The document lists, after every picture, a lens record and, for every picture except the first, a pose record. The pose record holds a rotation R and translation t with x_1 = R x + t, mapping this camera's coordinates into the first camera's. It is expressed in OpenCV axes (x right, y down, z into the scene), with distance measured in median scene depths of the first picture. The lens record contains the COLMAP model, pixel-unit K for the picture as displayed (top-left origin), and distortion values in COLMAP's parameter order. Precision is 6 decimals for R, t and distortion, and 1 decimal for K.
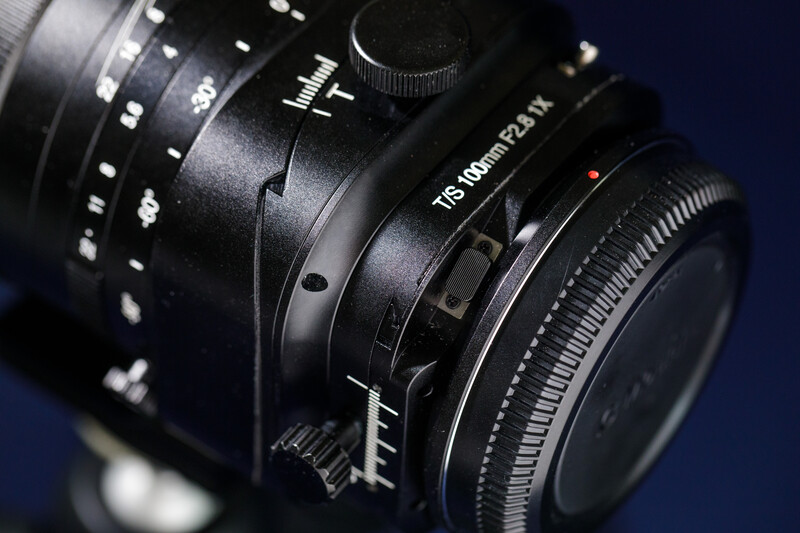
lens RADIAL K [[2770.4, 0, 402.6], [0, 2770.4, 267.7], [0, 0, 1]] dist [-0.106042, 0.000000]
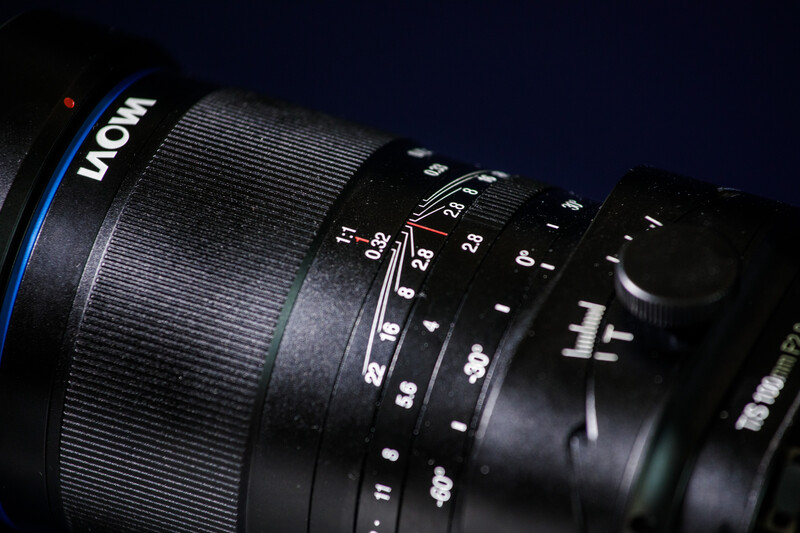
lens RADIAL K [[4679.2, 0, 399.0], [0, 4679.2, 264.3], [0, 0, 1]] dist [3.157128, 0.000000]
pose [[0.978065, -0.183174, 0.099177, -0.264879], [0.190010, 0.979664, -0.064462, 0.007140], [-0.085352, 0.081893, 0.992980, -0.693311]]
